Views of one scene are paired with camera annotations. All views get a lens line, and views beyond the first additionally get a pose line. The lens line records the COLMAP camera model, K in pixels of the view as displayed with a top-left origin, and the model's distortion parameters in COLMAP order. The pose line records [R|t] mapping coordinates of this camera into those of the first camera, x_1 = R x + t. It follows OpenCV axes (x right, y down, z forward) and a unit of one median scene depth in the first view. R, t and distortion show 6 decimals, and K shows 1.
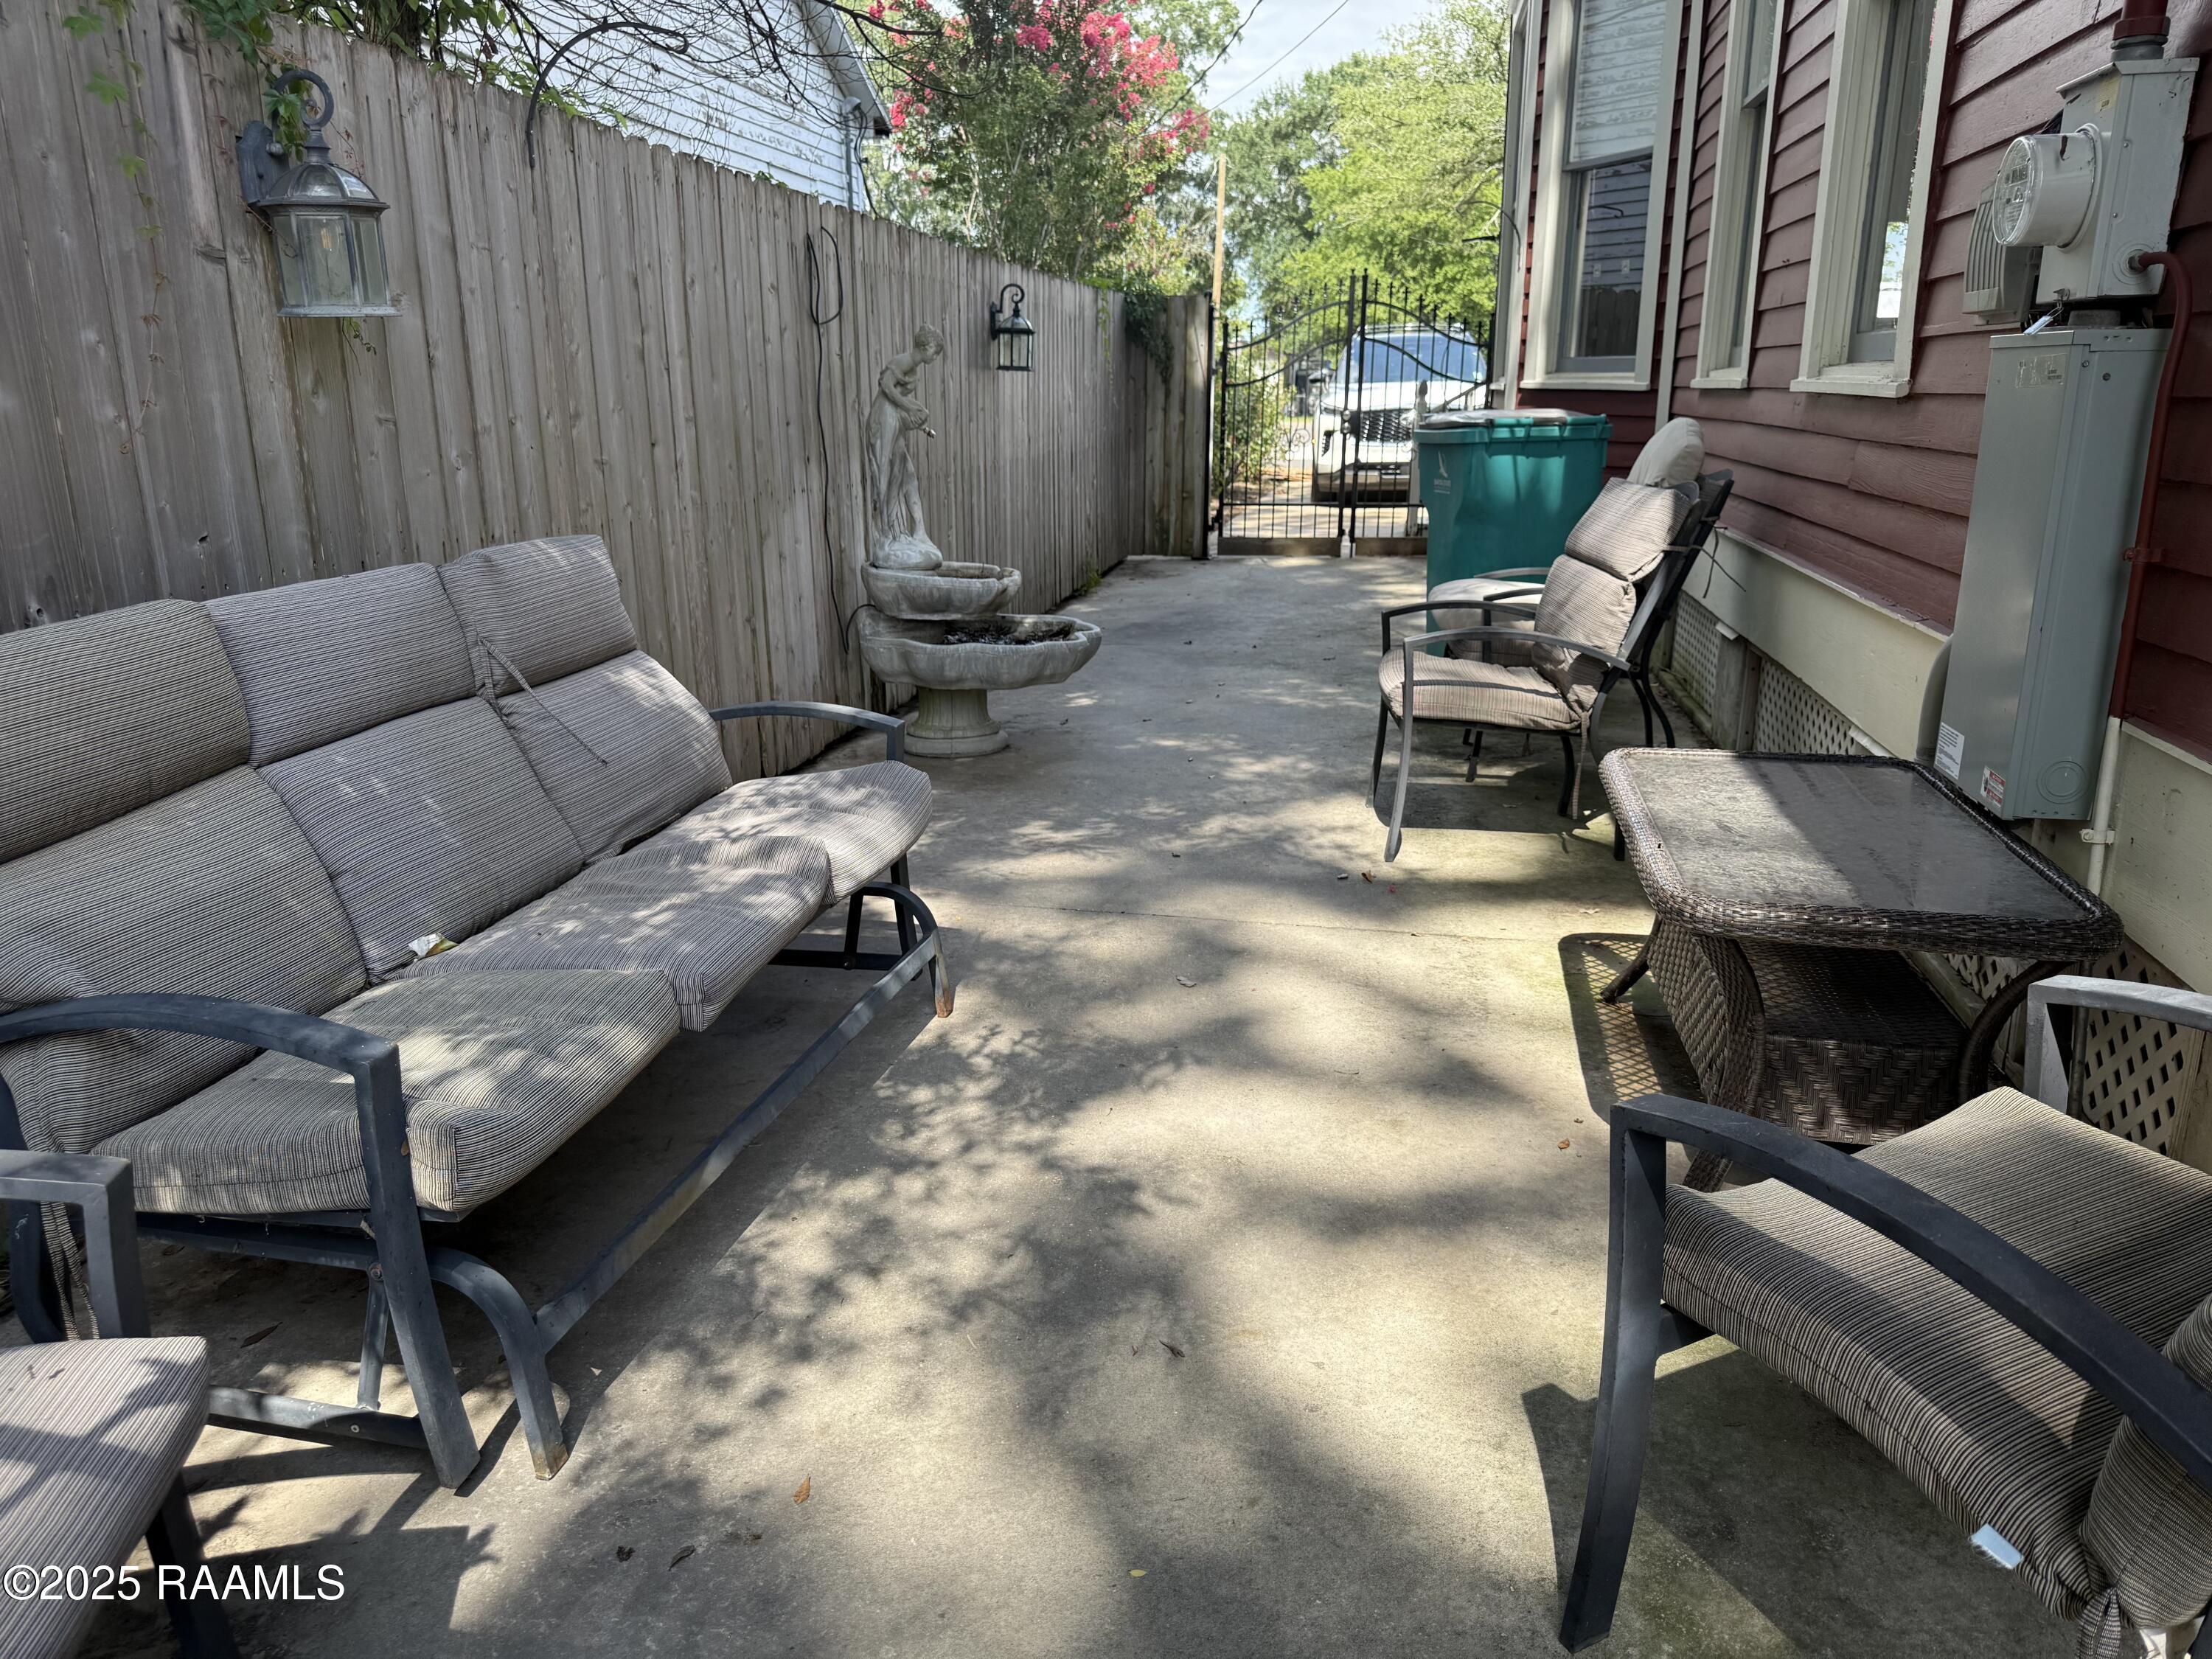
lens RADIAL K [[1554.4, 0, 1106.0], [0, 1554.4, 829.5], [0, 0, 1]] dist [-0.000071, -0.000049]
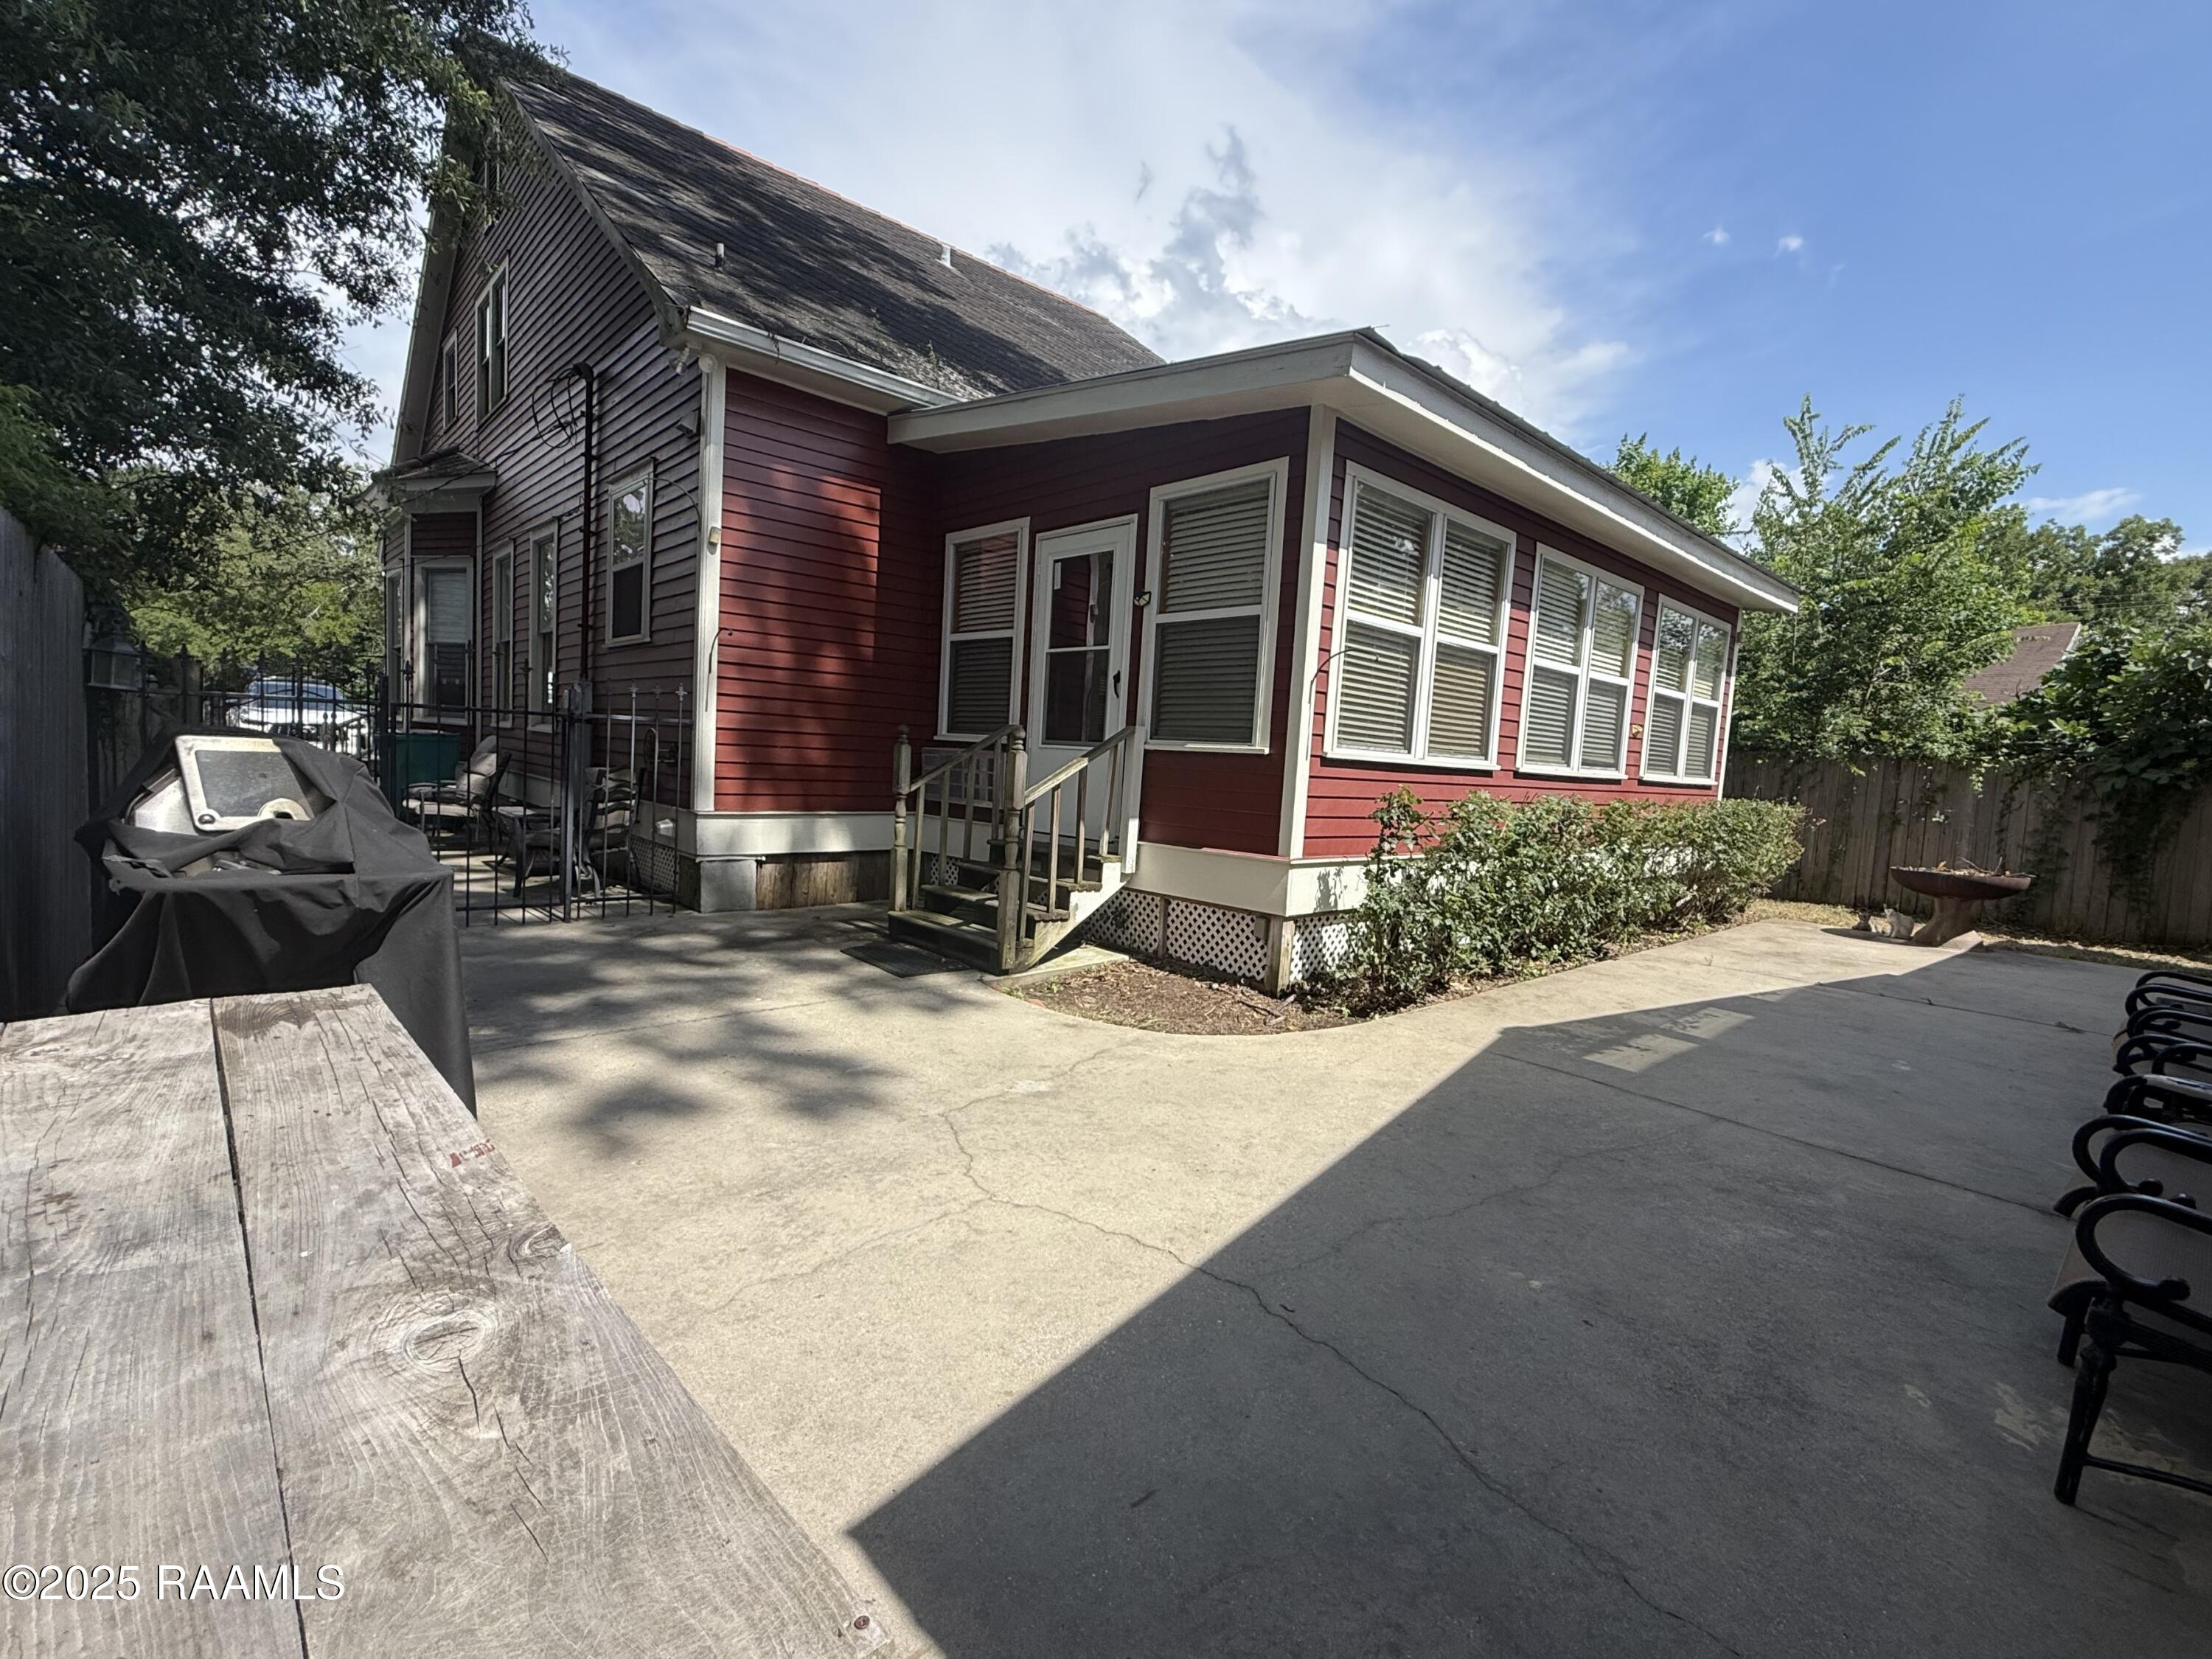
lens RADIAL K [[950.2, 0, 1106.0], [0, 950.2, 829.5], [0, 0, 1]] dist [-0.000952, -0.000129]
pose [[0.576204, -0.016222, 0.817145, -0.050750], [0.156996, 0.983381, -0.091182, 0.030624], [-0.802086, 0.180828, 0.569175, -0.110494]]
